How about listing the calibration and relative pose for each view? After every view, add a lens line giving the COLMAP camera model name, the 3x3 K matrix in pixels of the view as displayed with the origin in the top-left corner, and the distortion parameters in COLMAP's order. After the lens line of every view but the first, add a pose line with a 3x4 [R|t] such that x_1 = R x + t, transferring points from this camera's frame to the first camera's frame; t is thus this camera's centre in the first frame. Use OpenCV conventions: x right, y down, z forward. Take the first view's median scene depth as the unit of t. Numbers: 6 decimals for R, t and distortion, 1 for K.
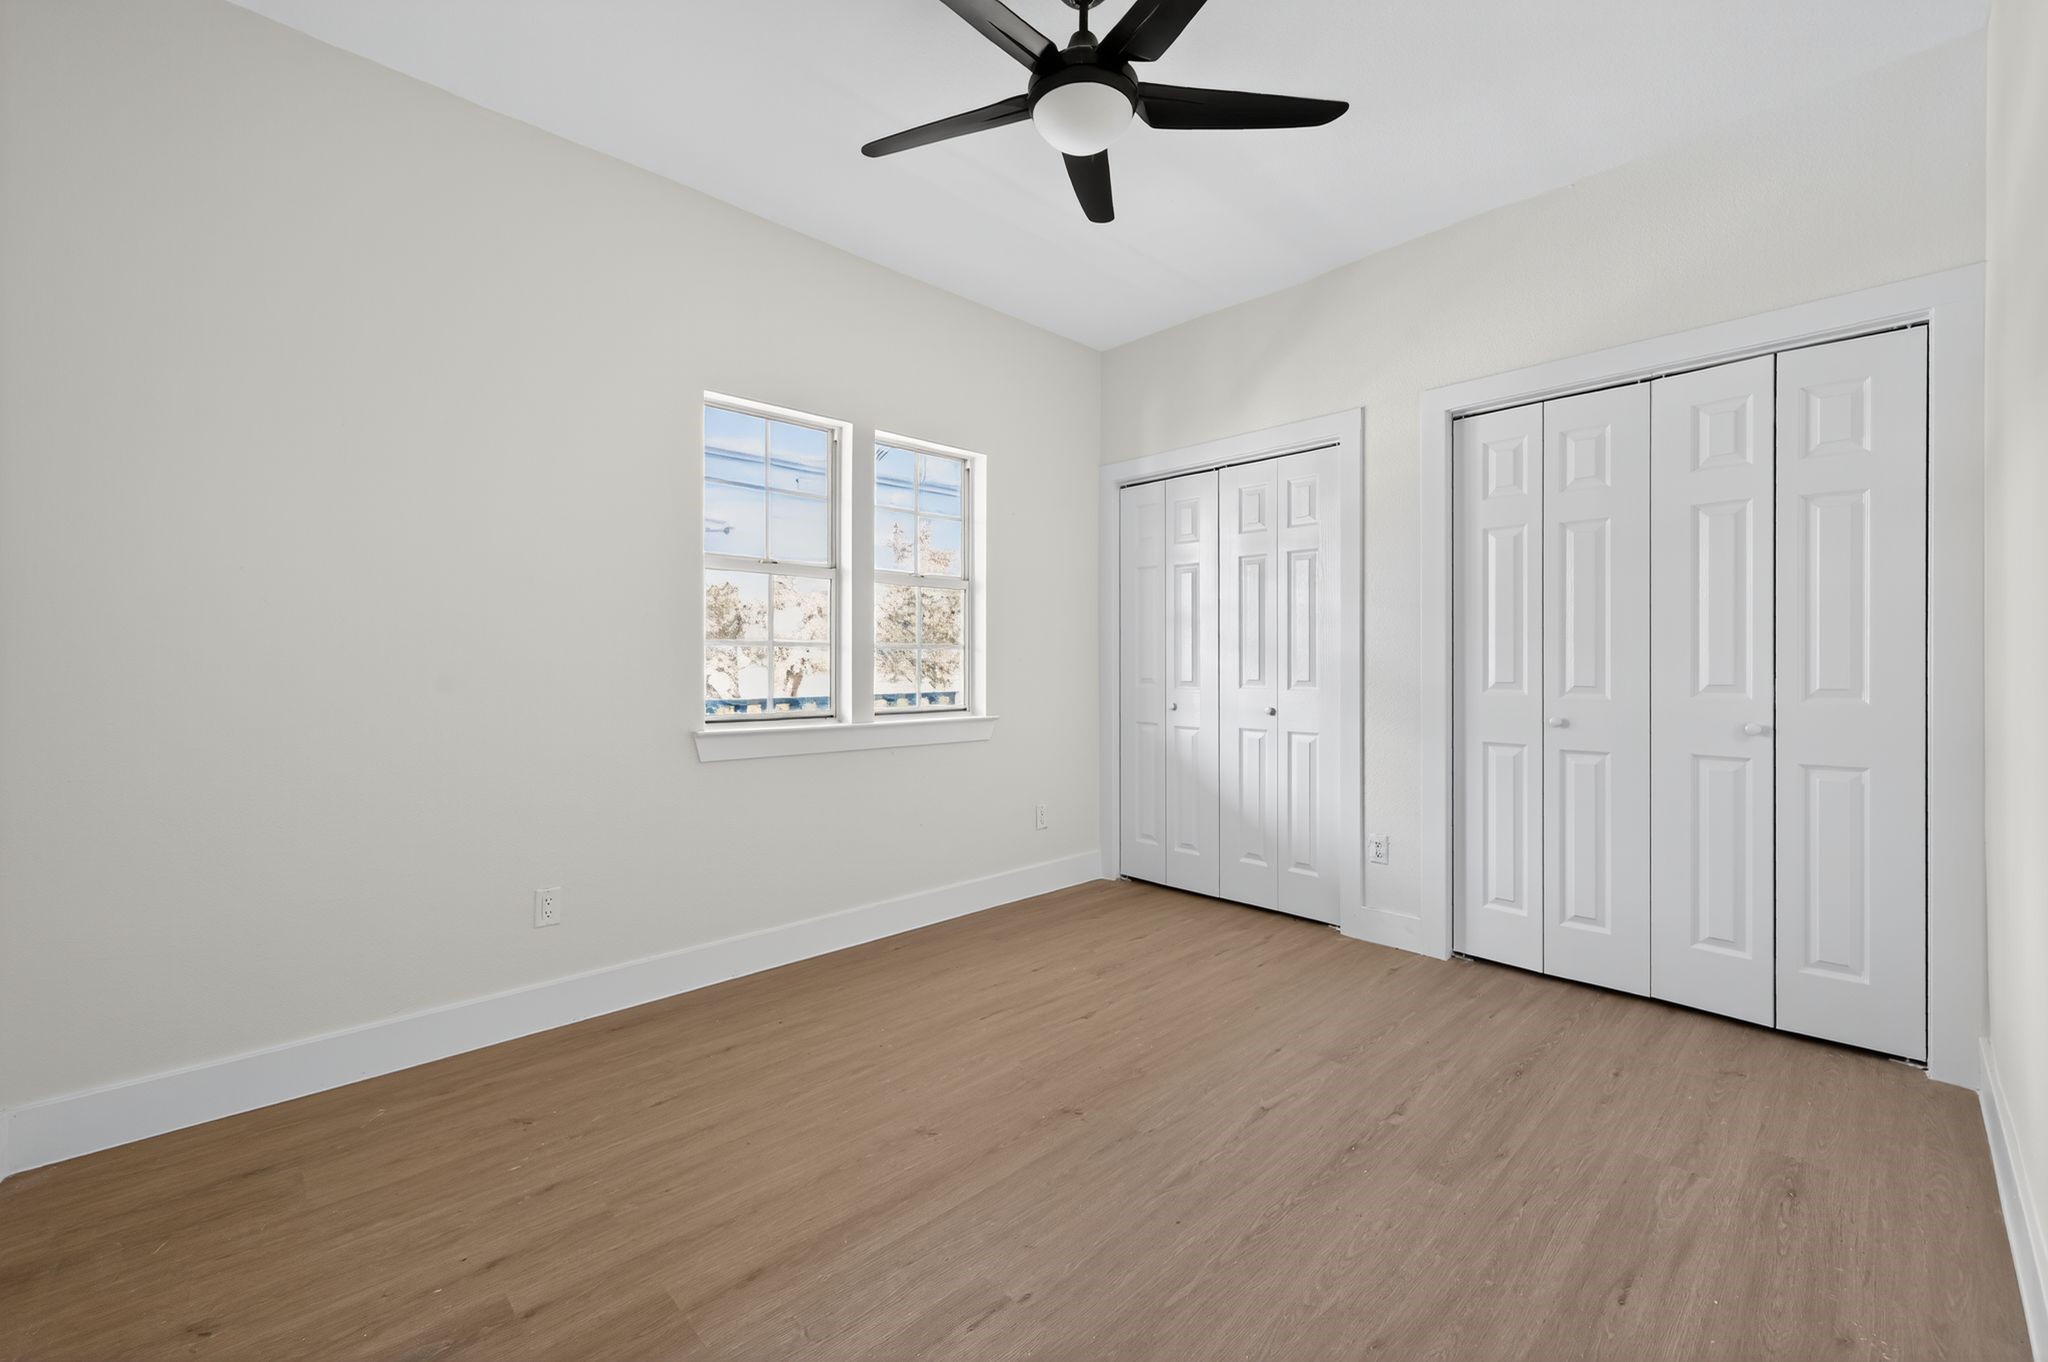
lens RADIAL K [[822.3, 0, 1015.0], [0, 822.3, 667.7], [0, 0, 1]] dist [0.001610, -0.000324]
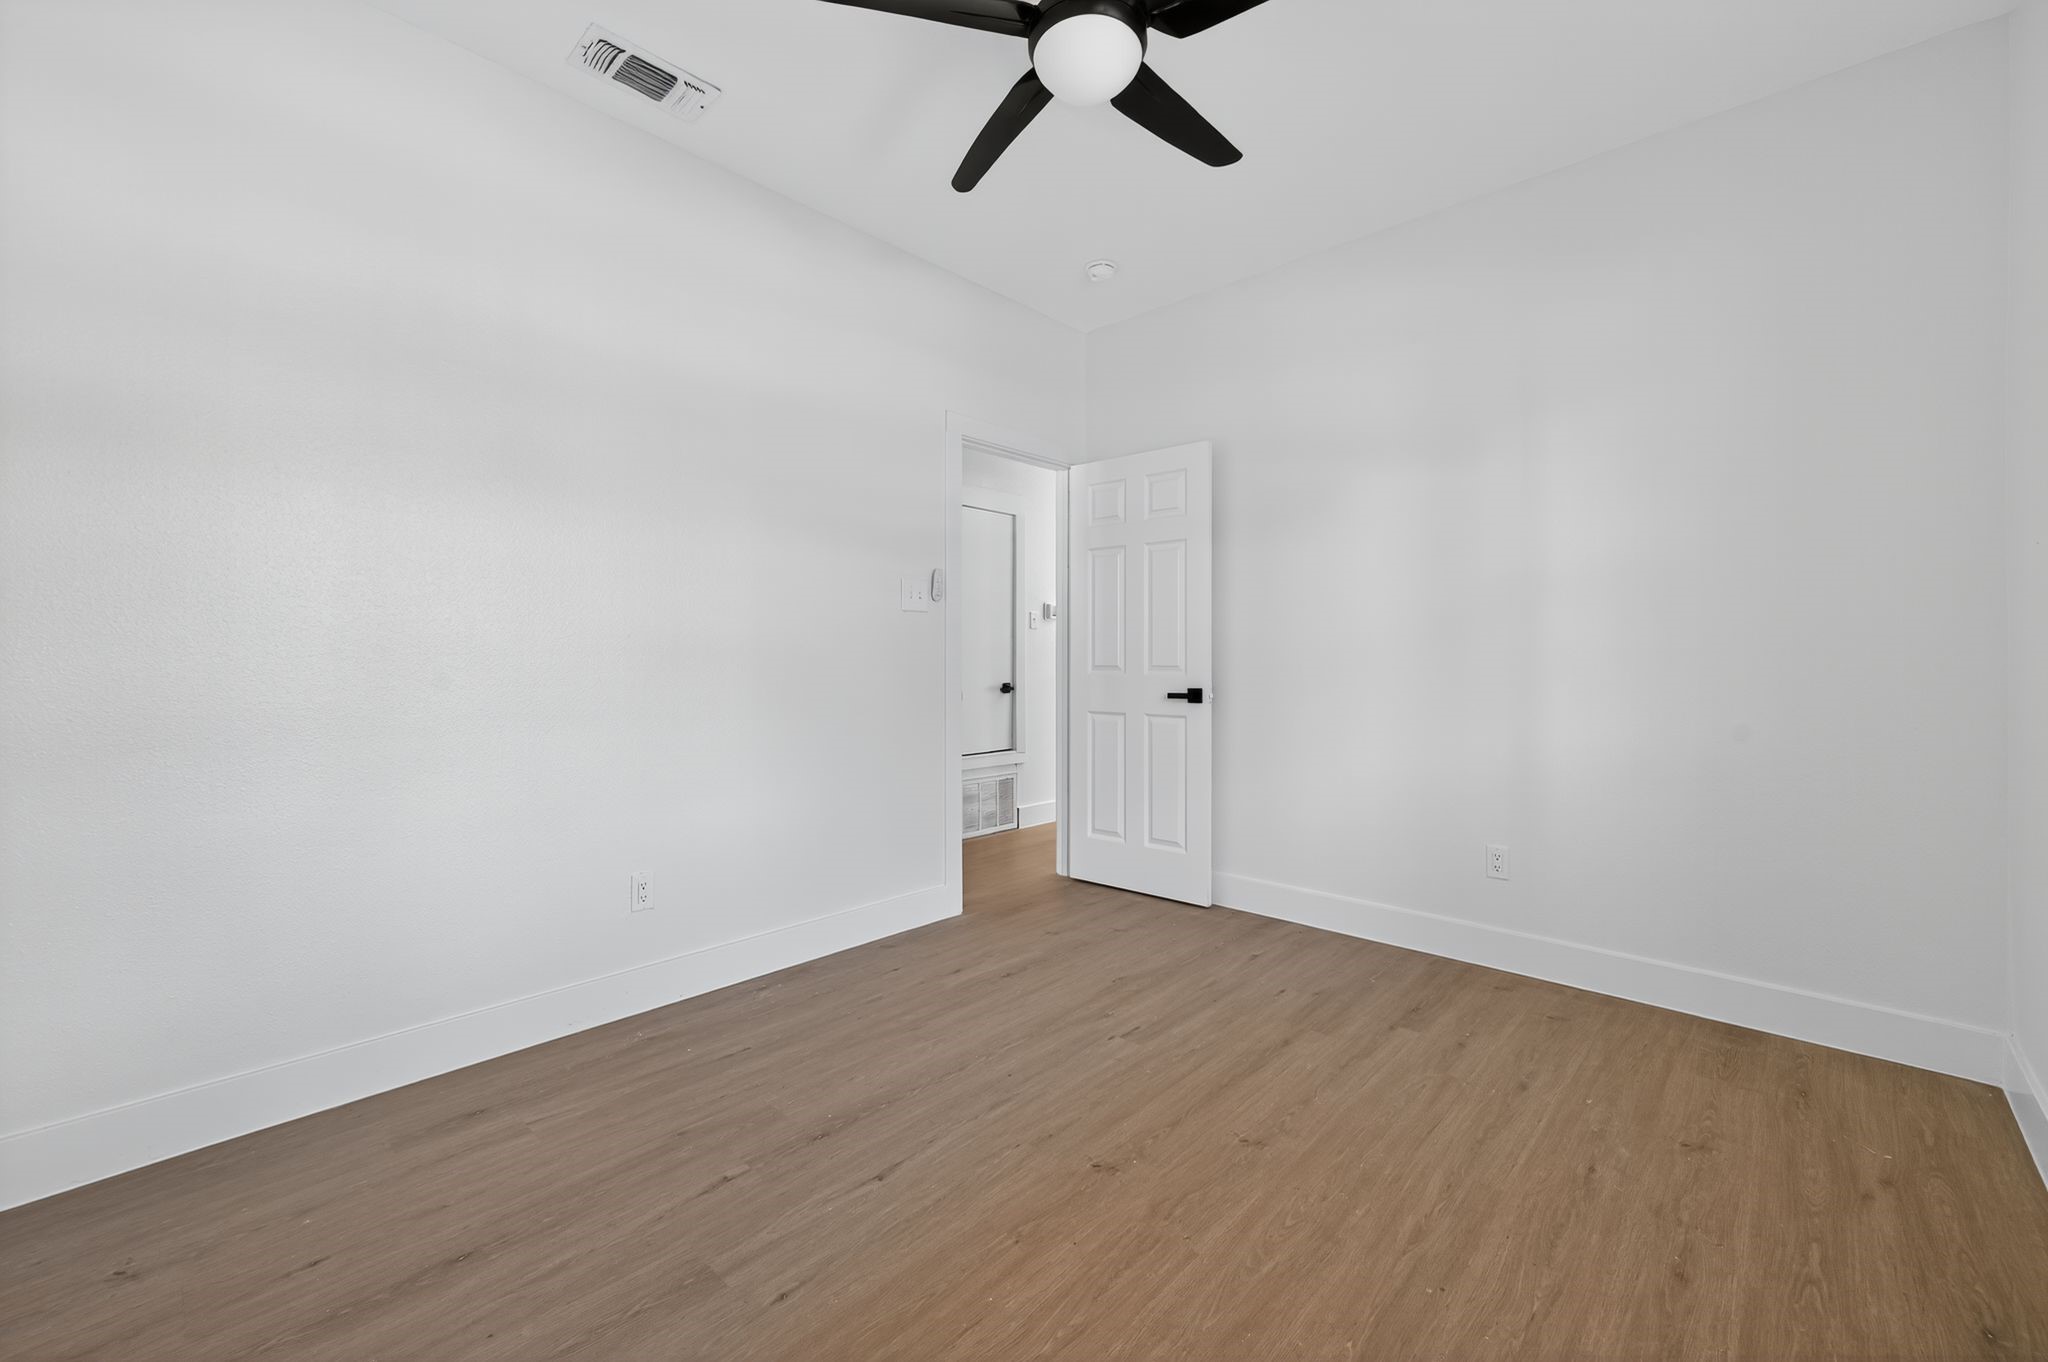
lens RADIAL K [[822.3, 0, 1015.0], [0, 822.3, 667.7], [0, 0, 1]] dist [0.001610, -0.000324]
pose [[-0.998328, 0.005526, -0.057544, 0.220401], [0.004951, 0.999936, 0.010130, 0.002636], [0.057596, 0.009829, -0.998292, 1.945942]]
